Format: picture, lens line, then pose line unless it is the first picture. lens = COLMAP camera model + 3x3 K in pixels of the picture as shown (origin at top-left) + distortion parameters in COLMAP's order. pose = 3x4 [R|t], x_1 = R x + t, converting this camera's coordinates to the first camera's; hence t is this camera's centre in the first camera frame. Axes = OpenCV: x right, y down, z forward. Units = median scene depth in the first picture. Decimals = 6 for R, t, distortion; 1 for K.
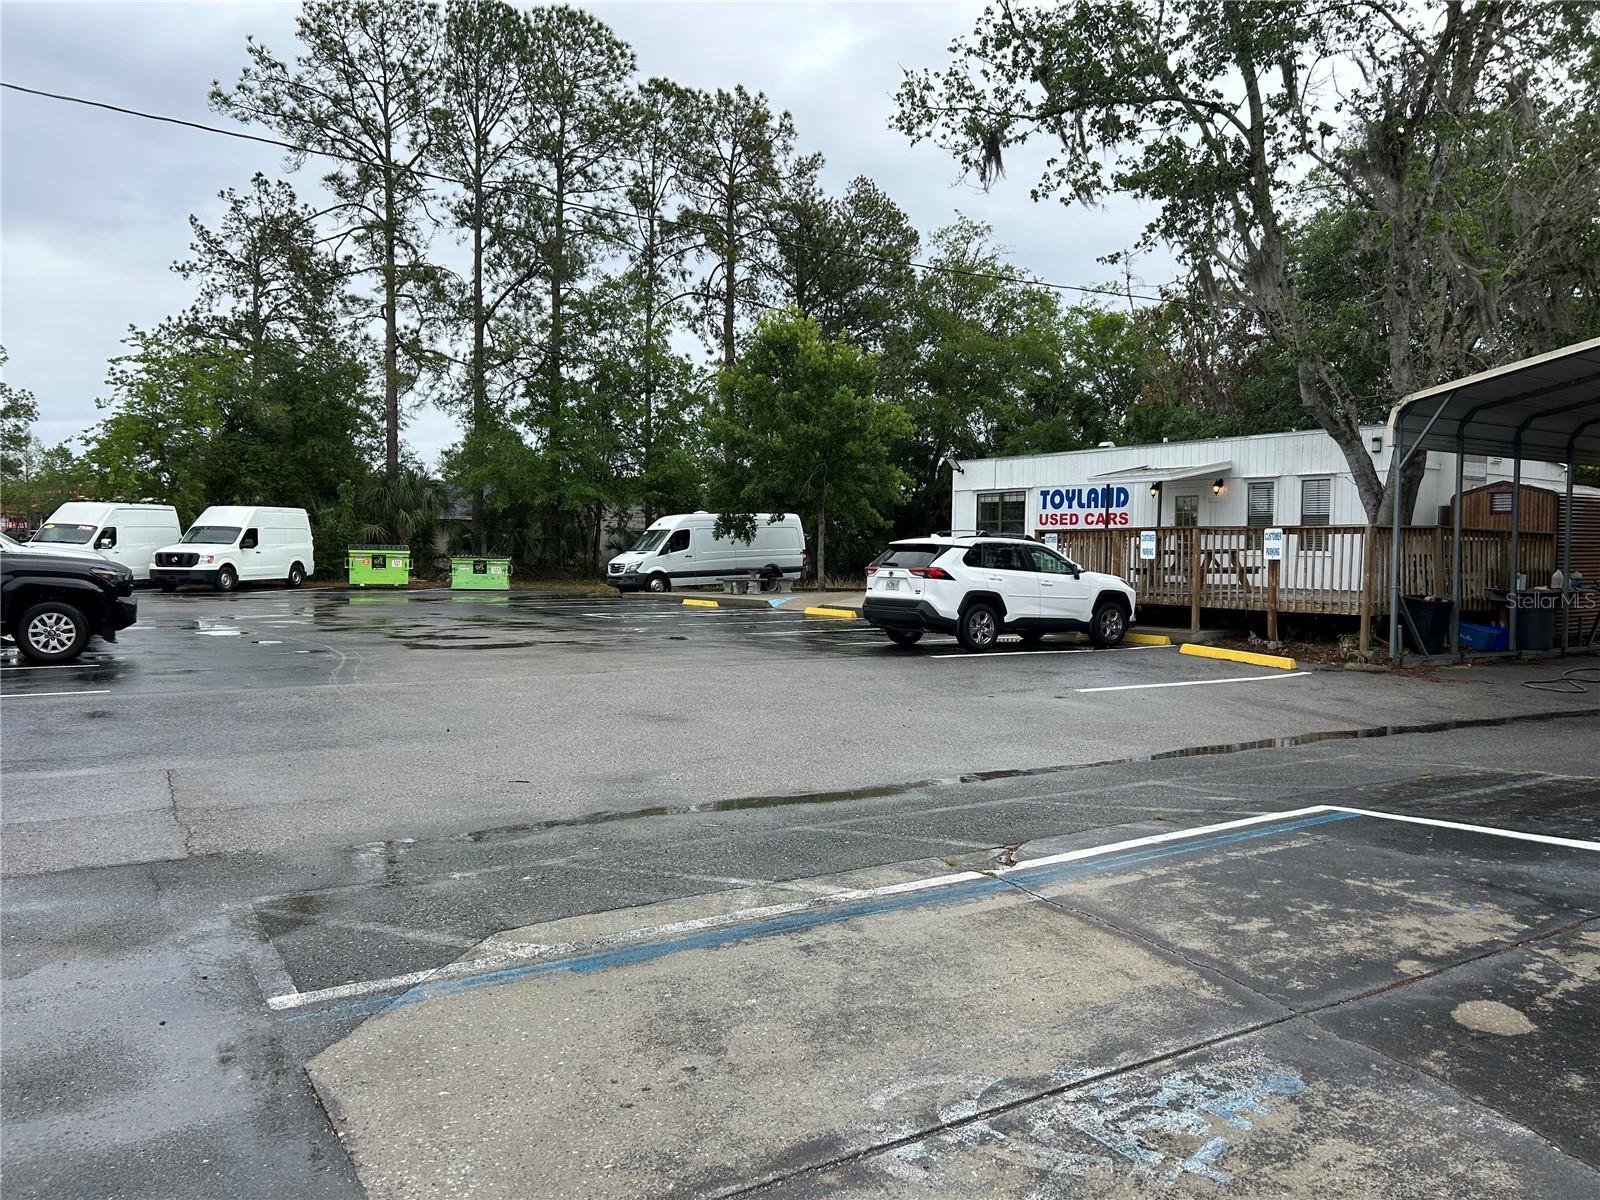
lens RADIAL K [[1191.4, 0, 814.0], [0, 1191.4, 602.5], [0, 0, 1]] dist [0.001395, -0.003197]
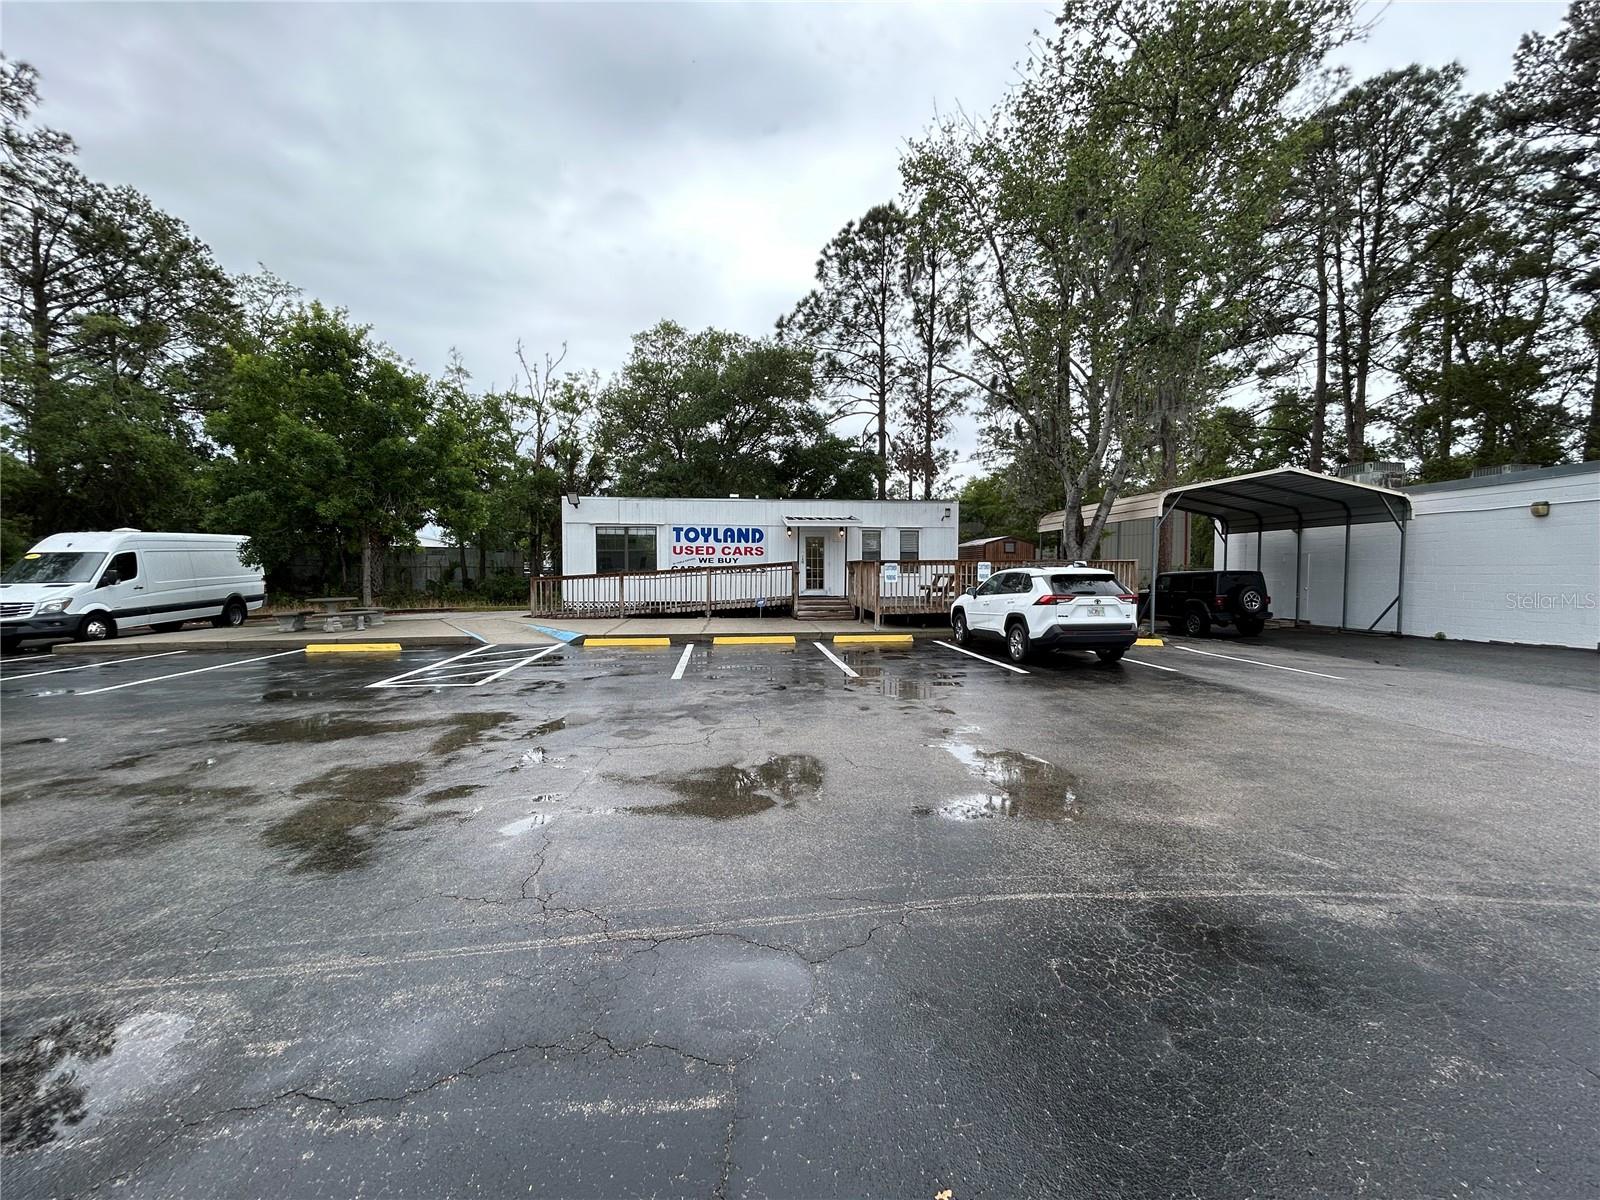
lens RADIAL K [[635.2, 0, 807.2], [0, 635.2, 596.1], [0, 0, 1]] dist [-0.007548, -0.000009]
pose [[0.452405, -0.044387, 0.890707, -0.358472], [0.043237, 0.998678, 0.027807, -0.035123], [-0.890764, 0.025931, 0.453726, 0.594524]]
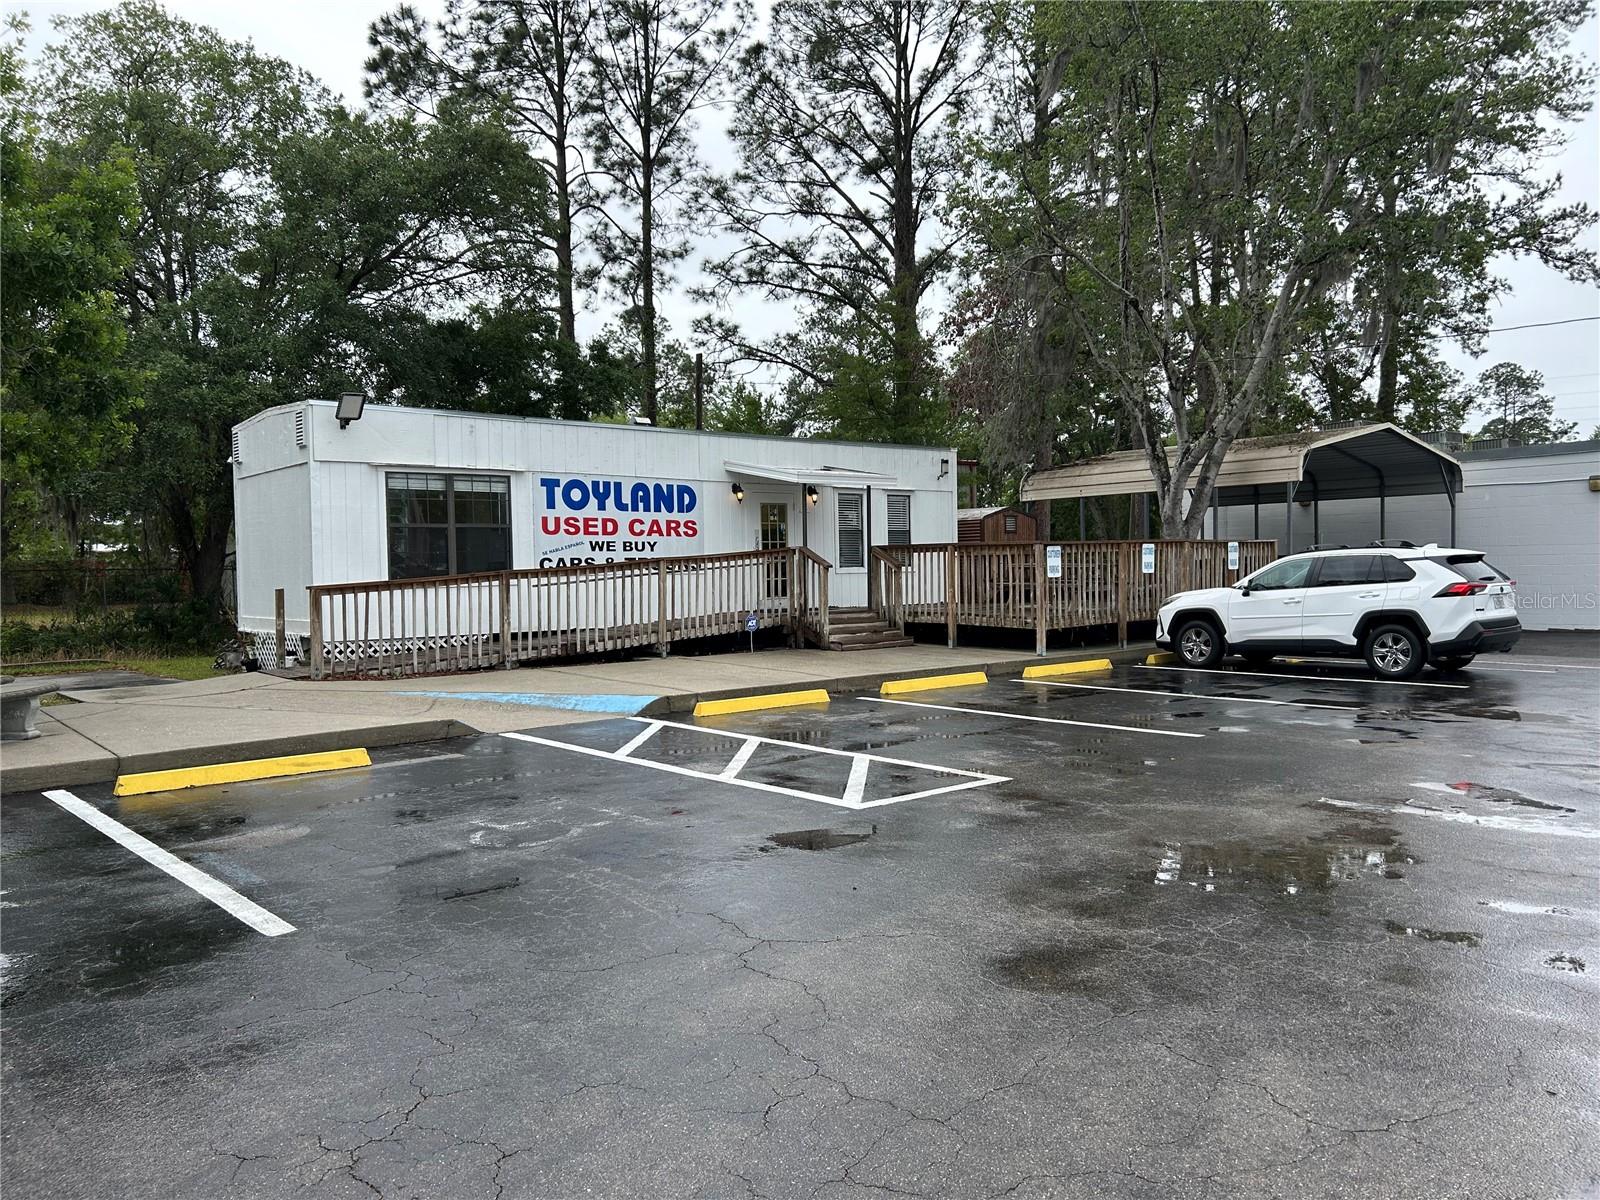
lens RADIAL K [[1181.5, 0, 826.7], [0, 1181.5, 596.6], [0, 0, 1]] dist [0.061107, -0.082540]
pose [[-0.113681, -0.030459, 0.993050, -0.449155], [0.060231, 0.997480, 0.037489, -0.049091], [-0.991690, 0.064074, -0.111560, 0.962392]]
